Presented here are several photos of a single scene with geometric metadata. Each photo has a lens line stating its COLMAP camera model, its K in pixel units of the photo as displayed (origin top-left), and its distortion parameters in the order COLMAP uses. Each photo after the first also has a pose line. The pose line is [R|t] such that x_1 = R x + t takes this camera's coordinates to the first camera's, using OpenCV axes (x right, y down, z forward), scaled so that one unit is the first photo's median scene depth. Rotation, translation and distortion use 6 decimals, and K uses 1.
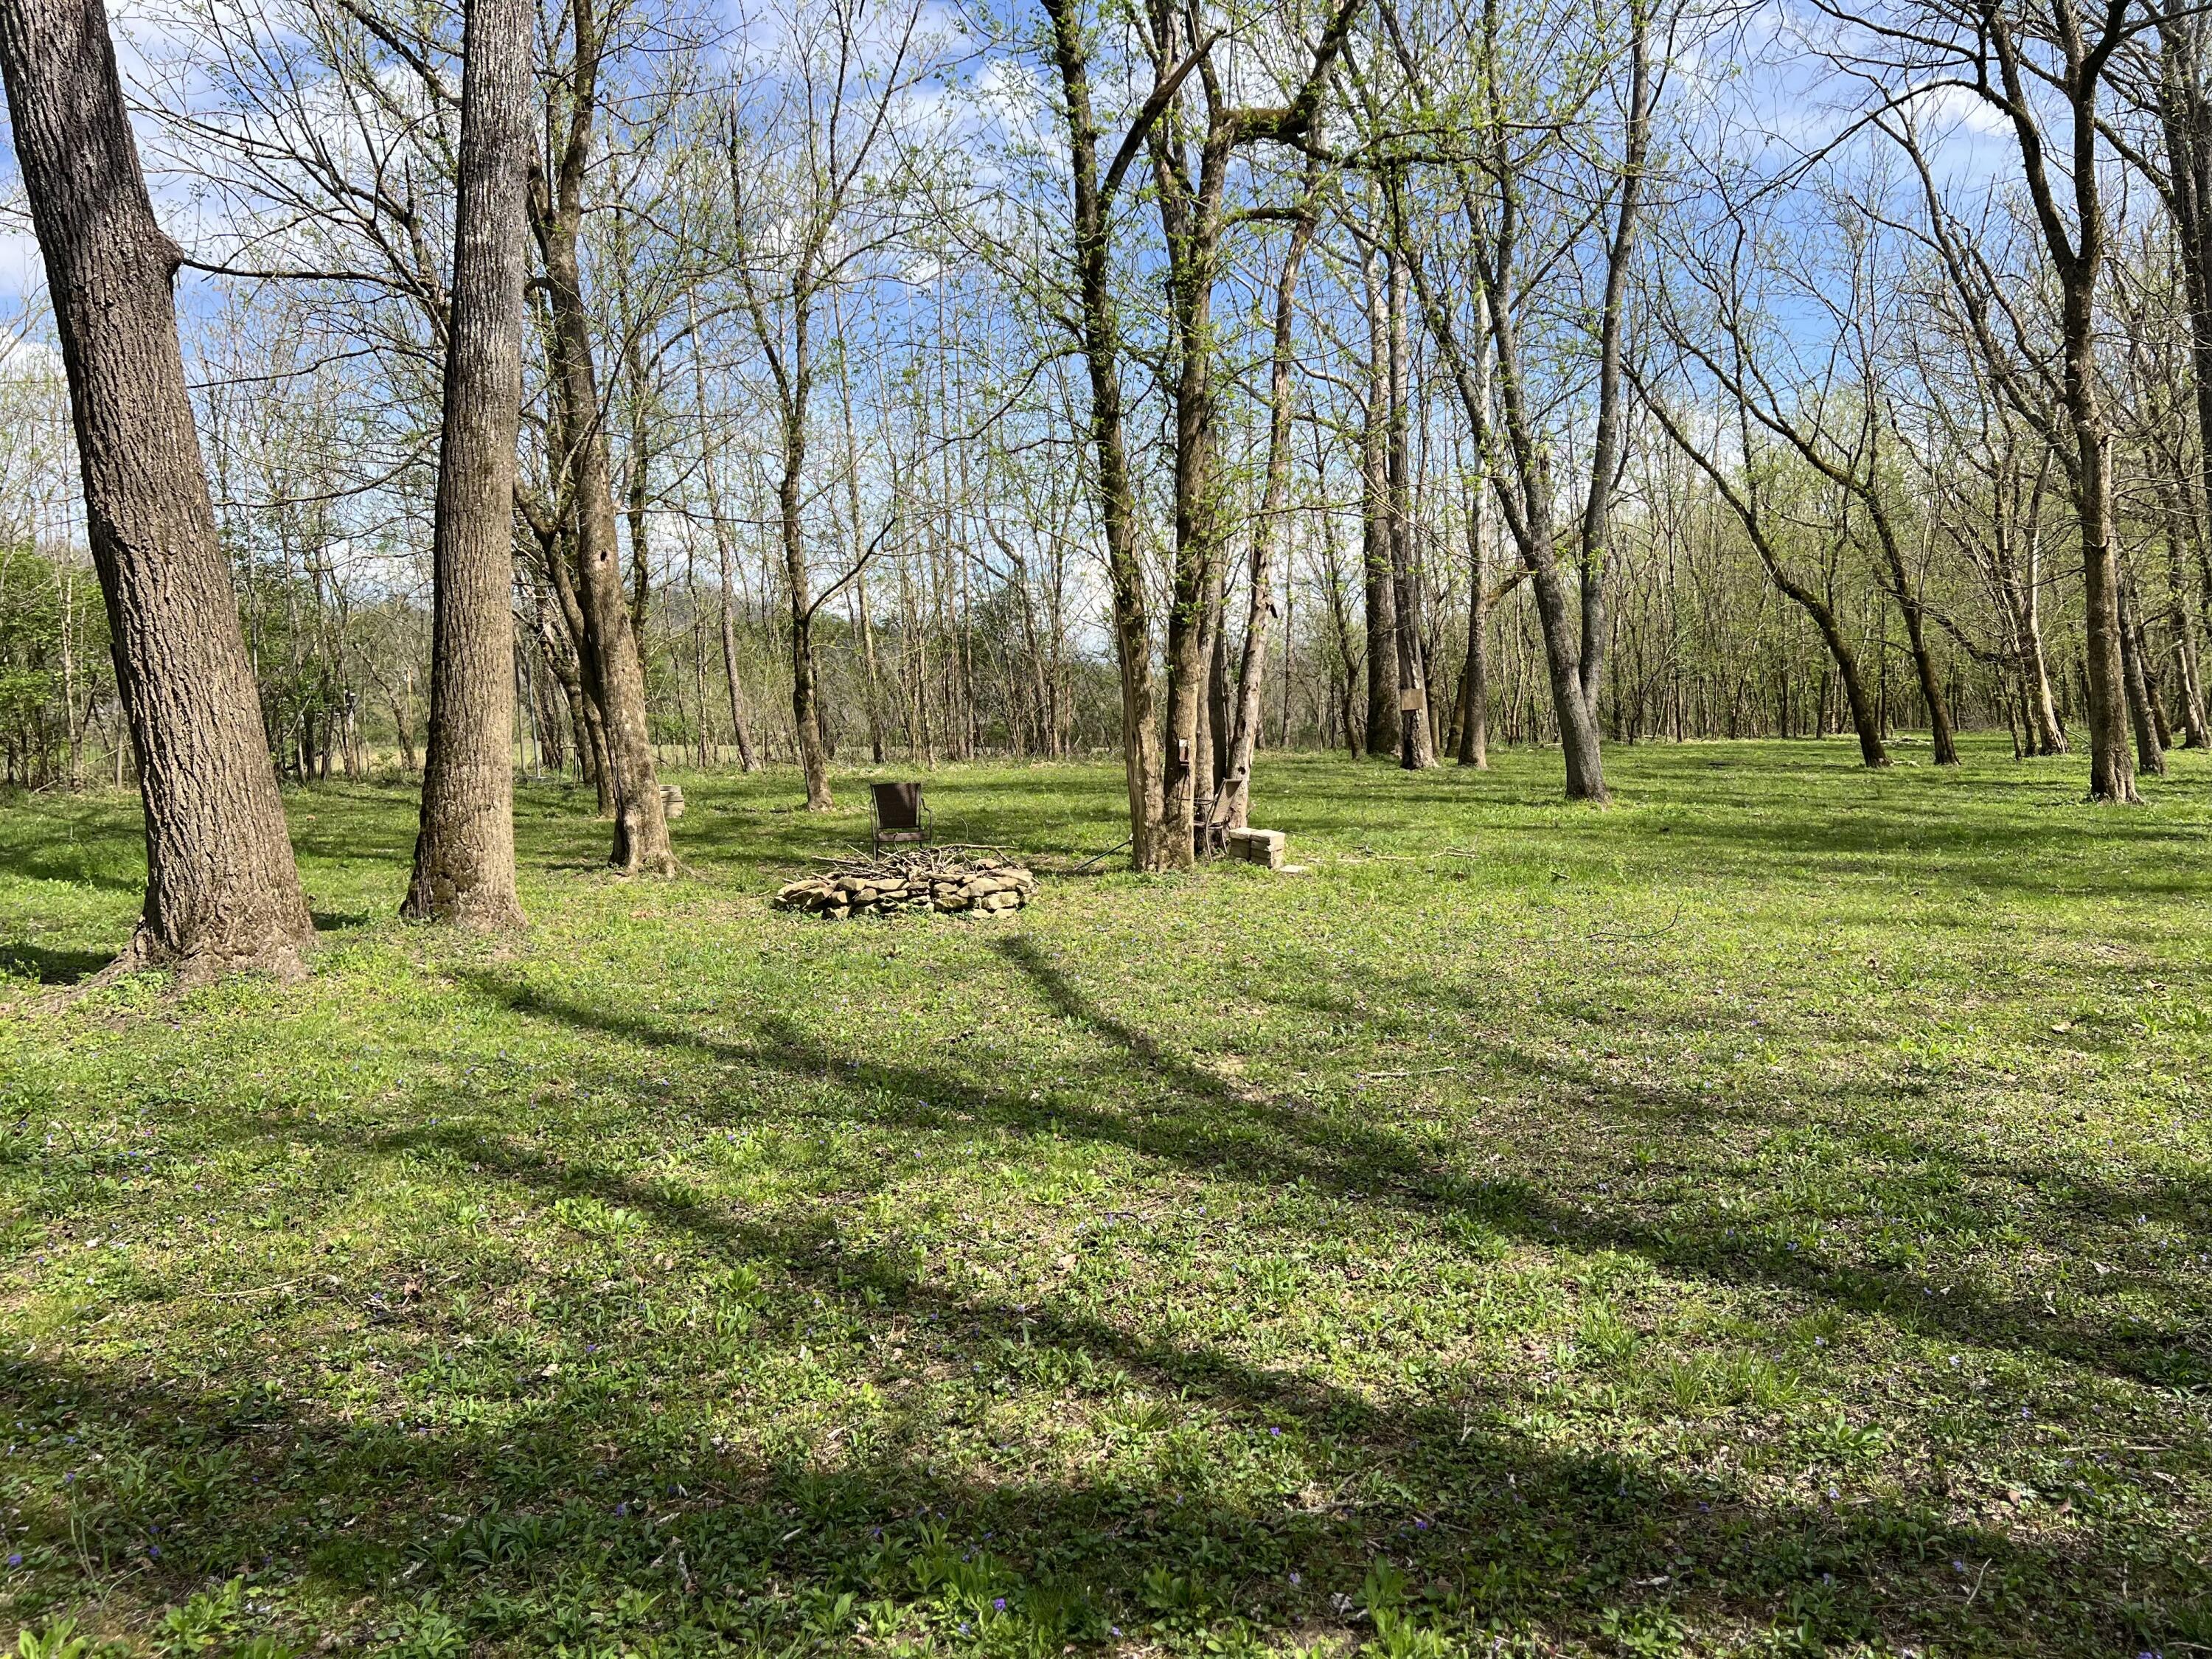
lens RADIAL K [[1656.4, 0, 1125.6], [0, 1656.4, 833.0], [0, 0, 1]] dist [0.061017, -0.069922]
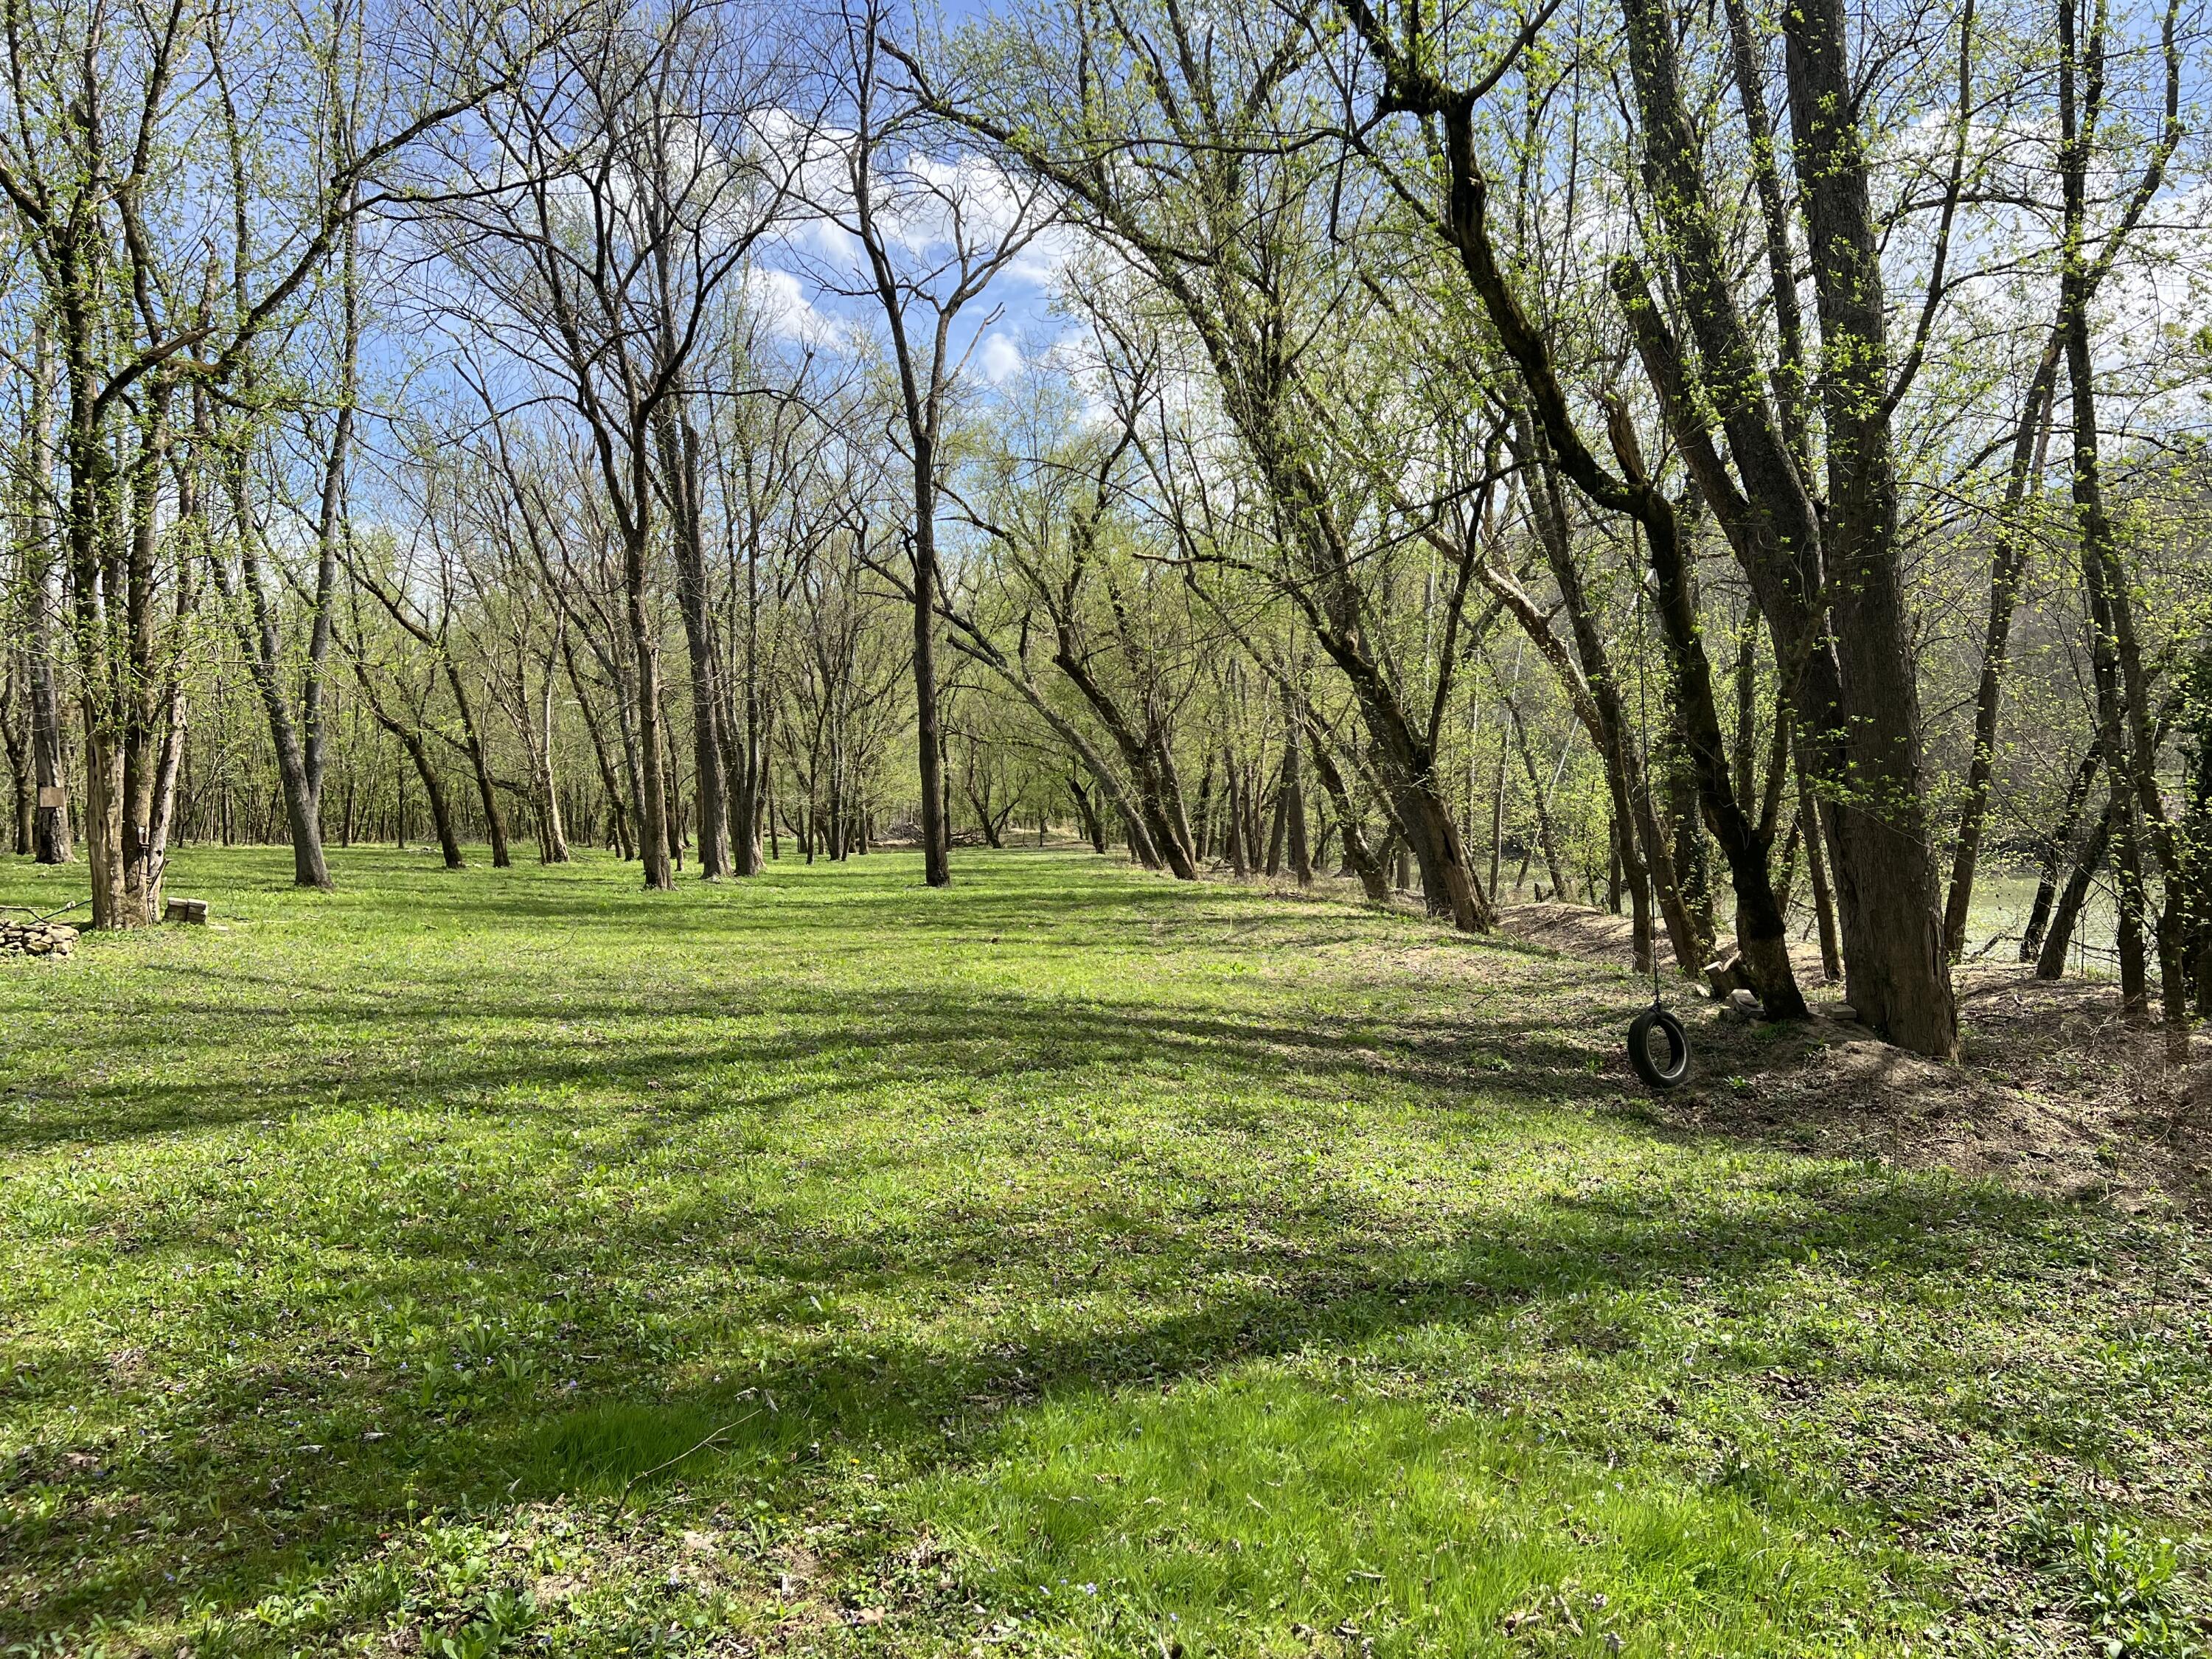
lens RADIAL K [[1656.4, 0, 1125.6], [0, 1656.4, 833.0], [0, 0, 1]] dist [0.061017, -0.069922]
pose [[0.625549, 0.029847, 0.779614, -0.405852], [0.022392, 0.998169, -0.056181, 0.030742], [-0.779864, 0.052601, 0.623735, -0.336531]]
